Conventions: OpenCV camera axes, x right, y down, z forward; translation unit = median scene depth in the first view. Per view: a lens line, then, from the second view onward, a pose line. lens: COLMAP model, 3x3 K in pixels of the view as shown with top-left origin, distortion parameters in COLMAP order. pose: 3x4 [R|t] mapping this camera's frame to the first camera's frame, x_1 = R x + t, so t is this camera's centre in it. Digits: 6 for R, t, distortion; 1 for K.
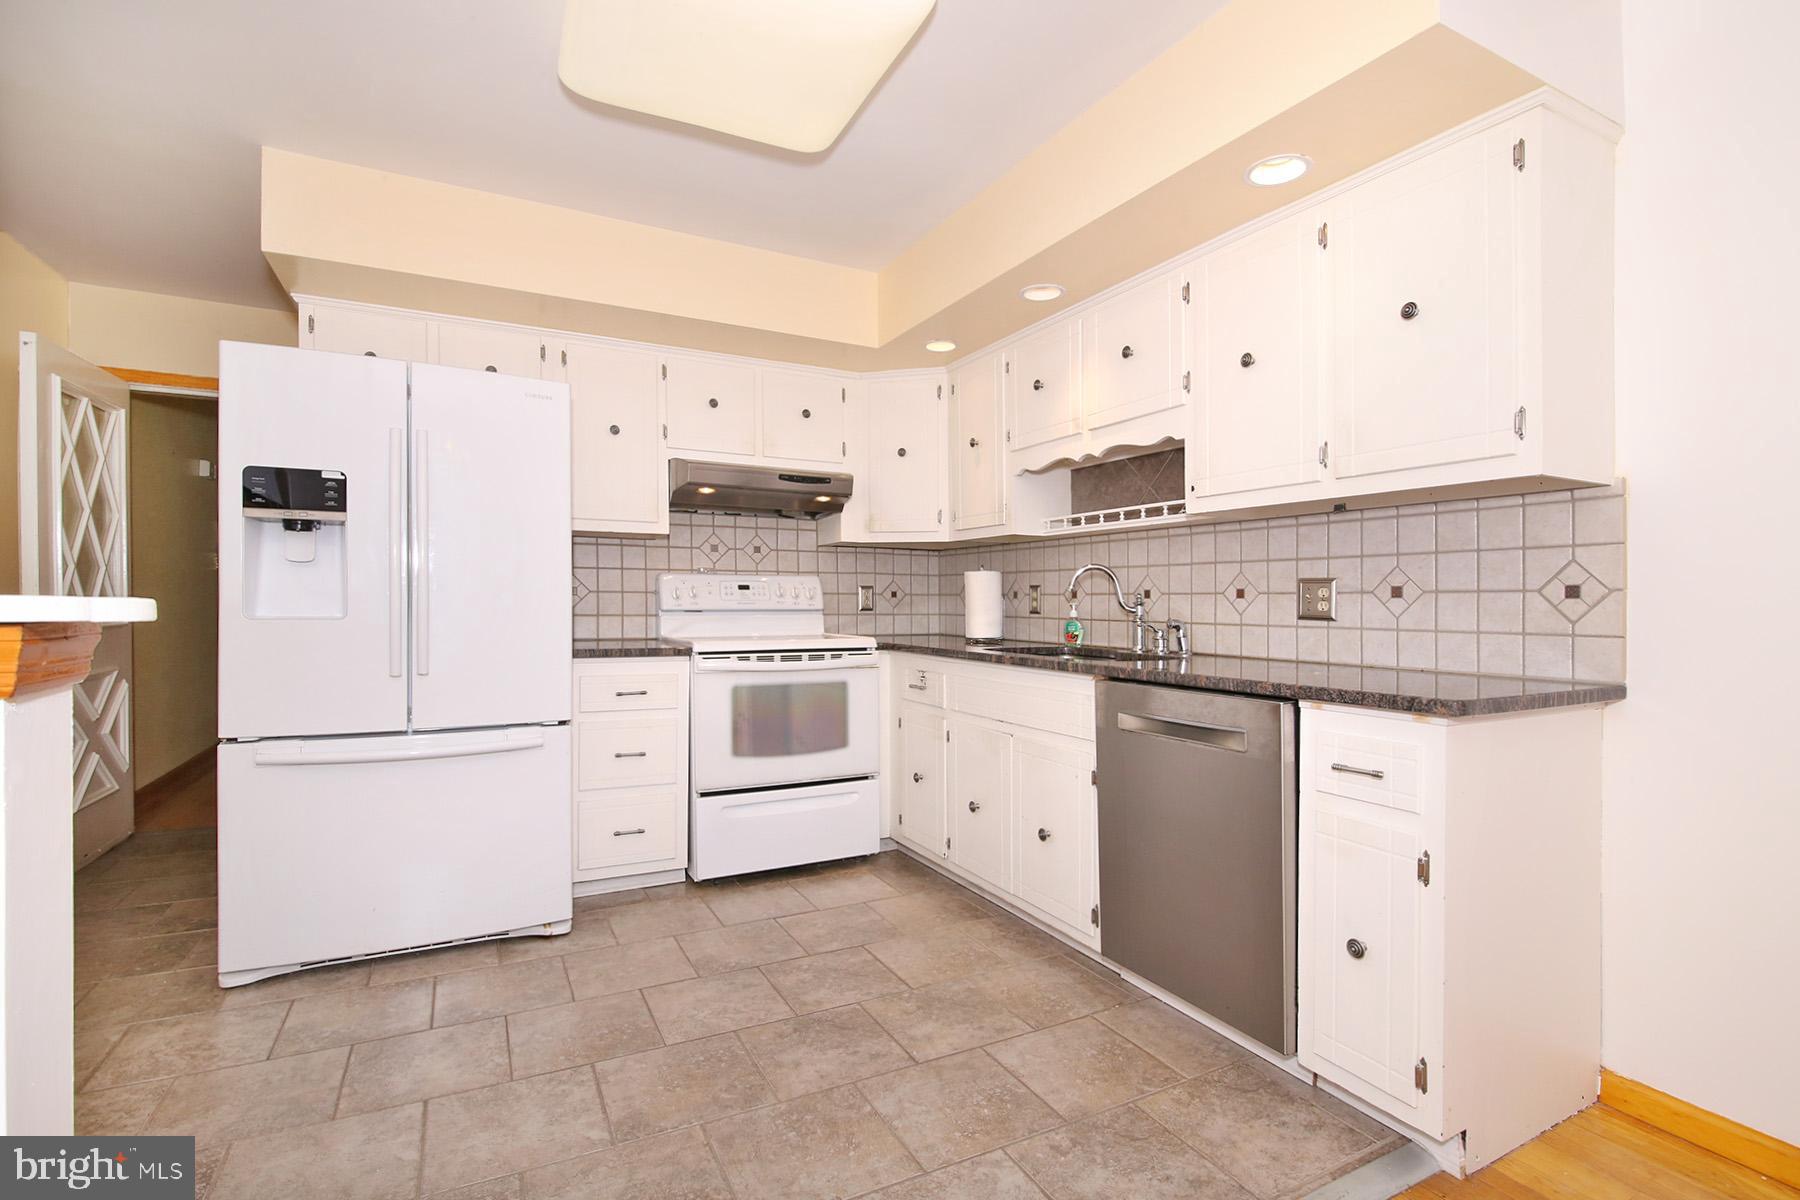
lens RADIAL K [[840.5, 0, 891.7], [0, 840.5, 597.6], [0, 0, 1]] dist [-0.011328, 0.000760]
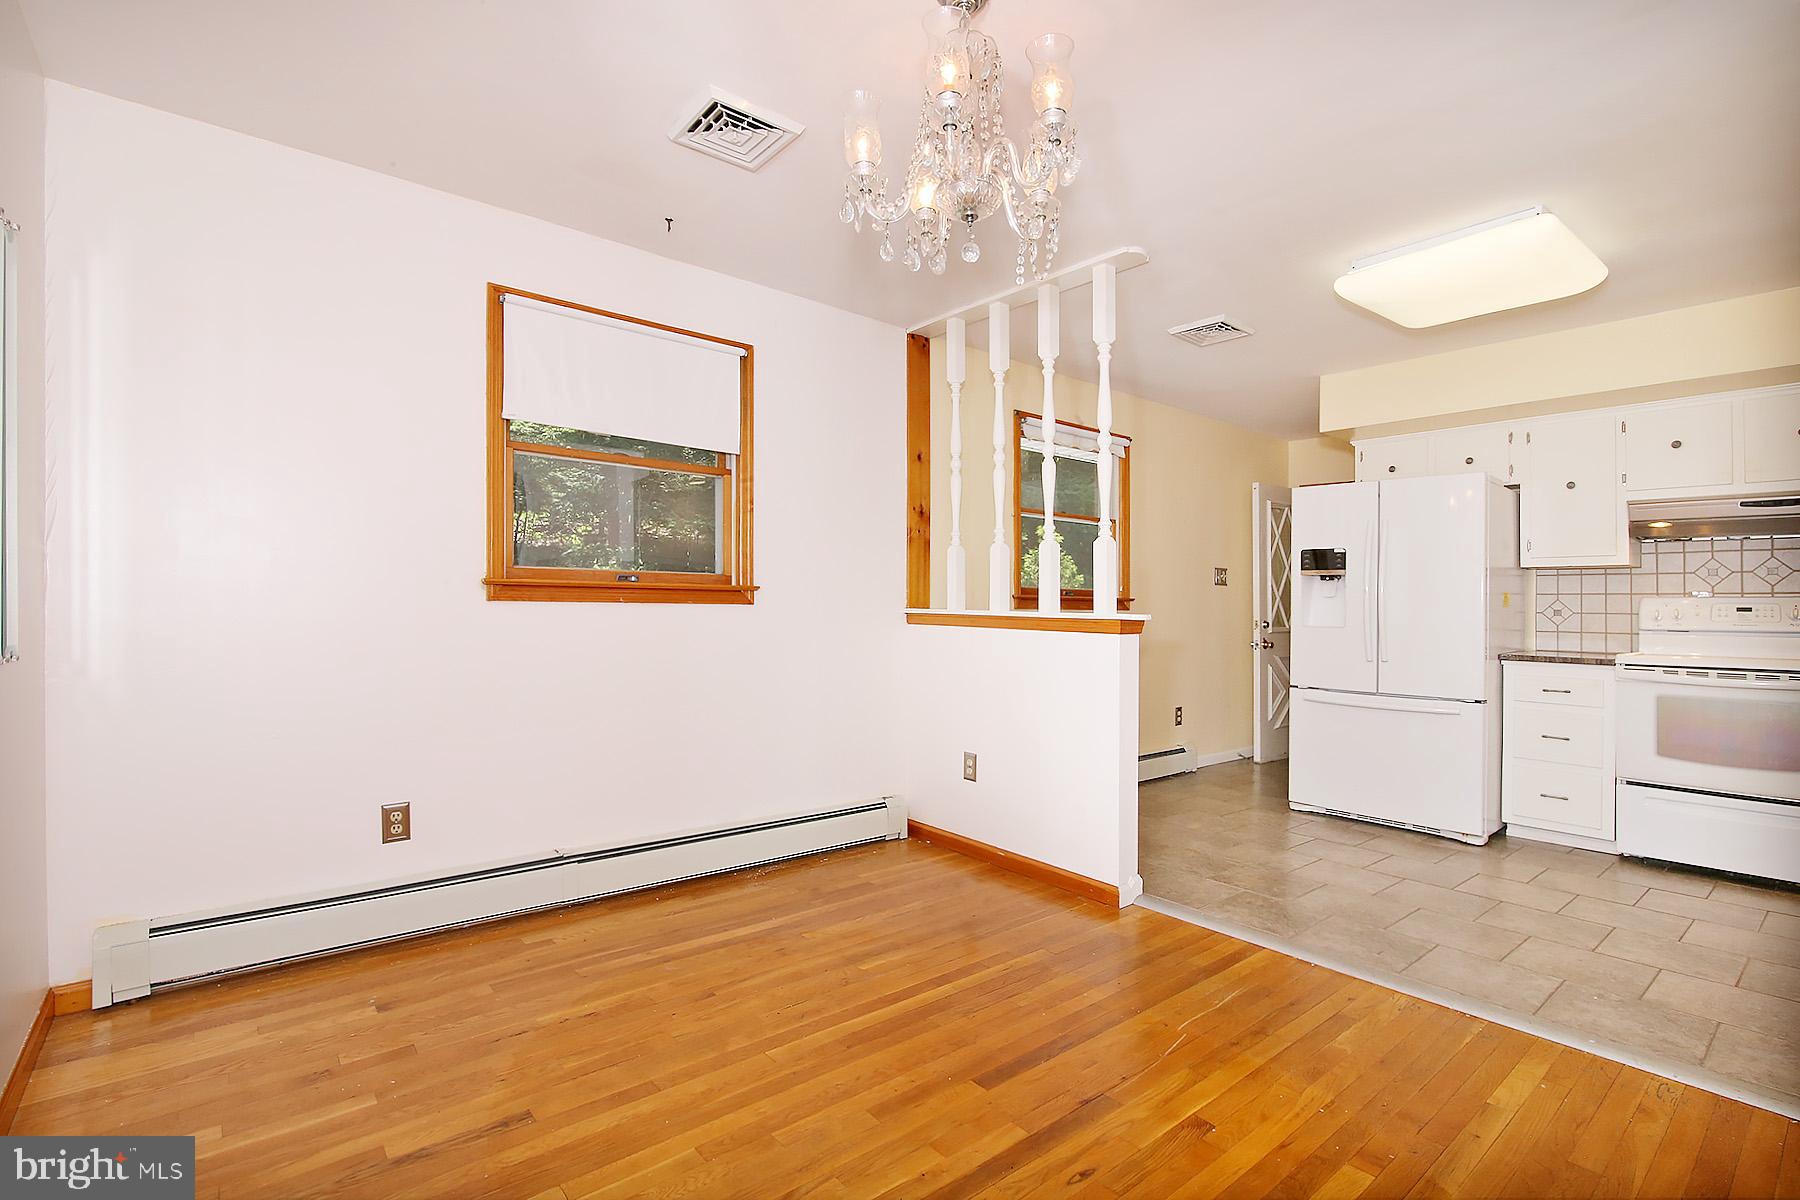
lens RADIAL K [[854.6, 0, 906.1], [0, 854.6, 590.0], [0, 0, 1]] dist [-0.009540, -0.000384]
pose [[0.225406, -0.024442, -0.973958, 0.721625], [-0.008703, 0.999595, -0.027100, 0.001466], [0.974226, 0.014585, 0.225102, -0.273870]]
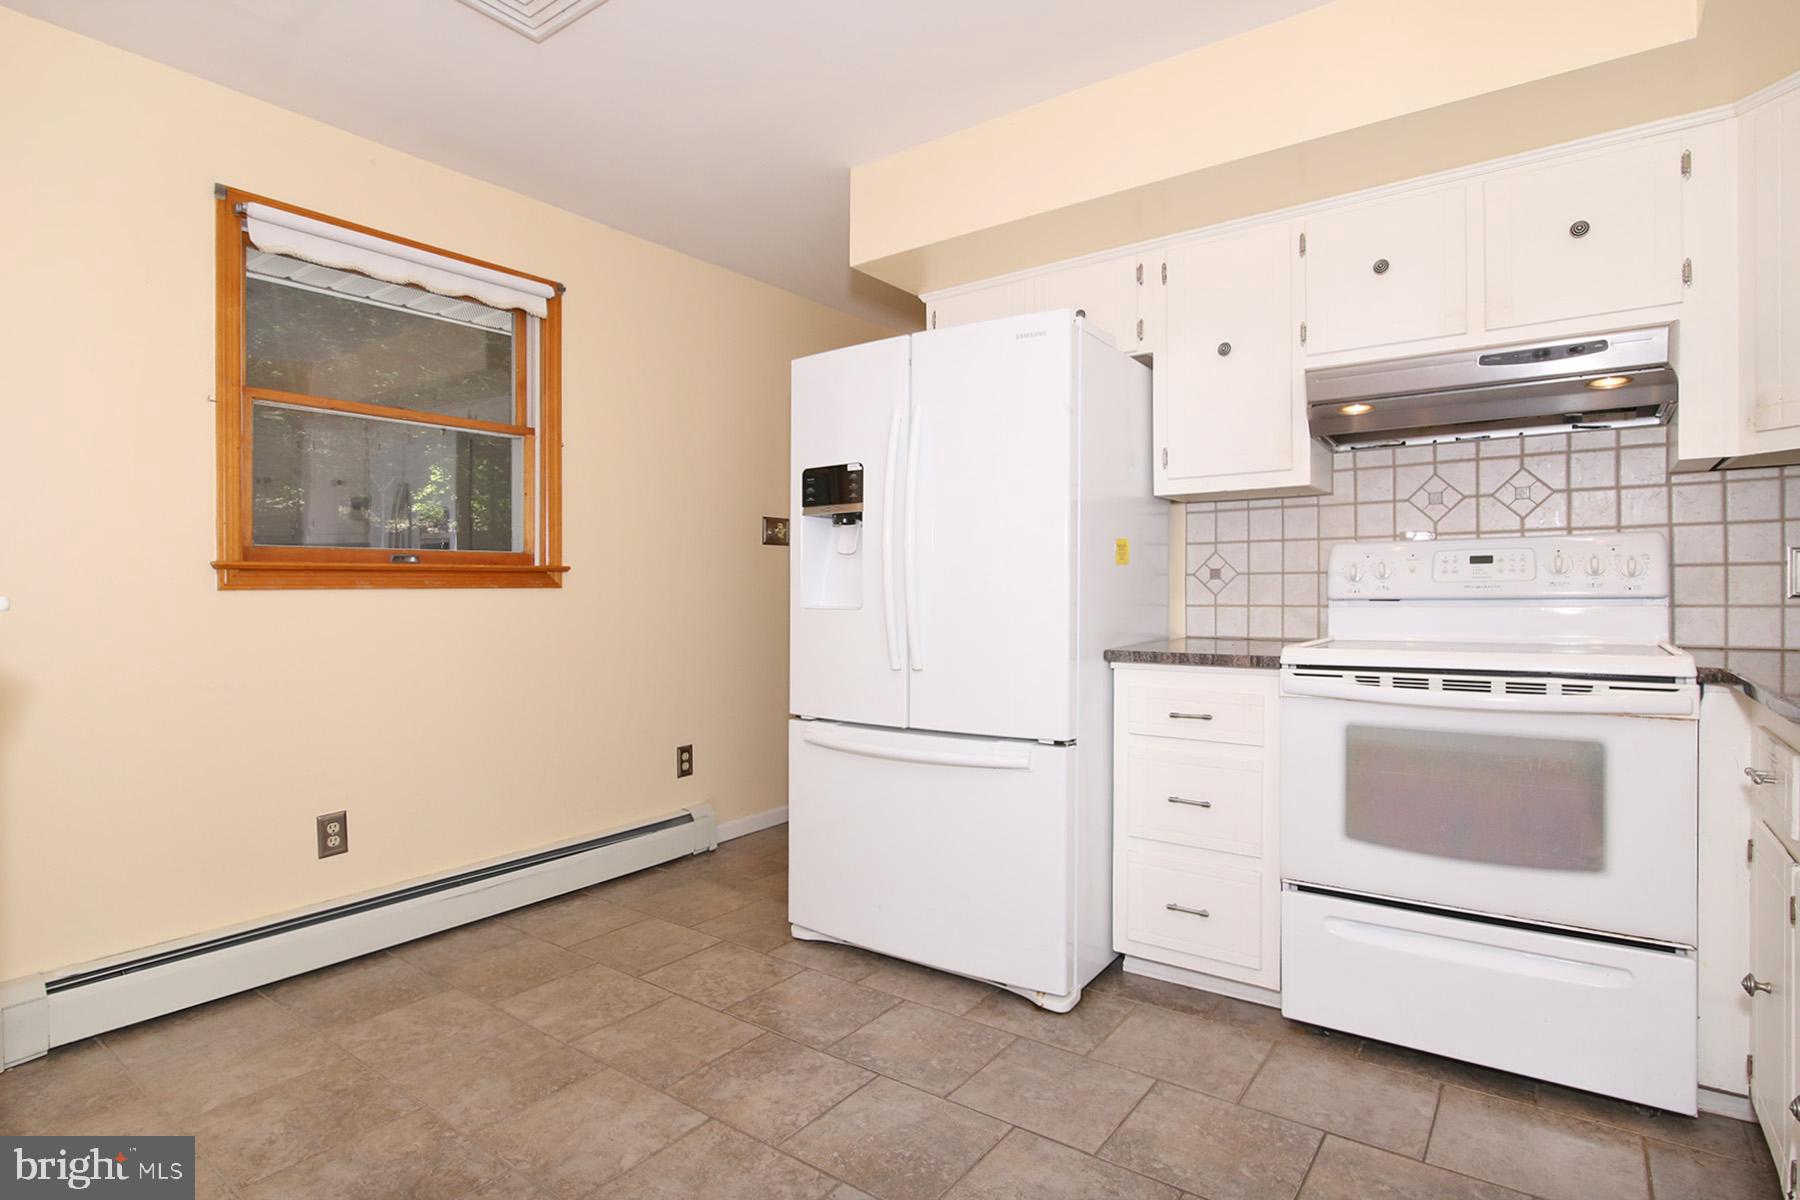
lens RADIAL K [[920.8, 0, 899.7], [0, 920.8, 594.1], [0, 0, 1]] dist [-0.007391, -0.003641]
pose [[0.442876, -0.004250, -0.896573, 0.268182], [0.017308, 0.999843, 0.003810, 0.003138], [0.896416, -0.017205, 0.442880, 0.416237]]
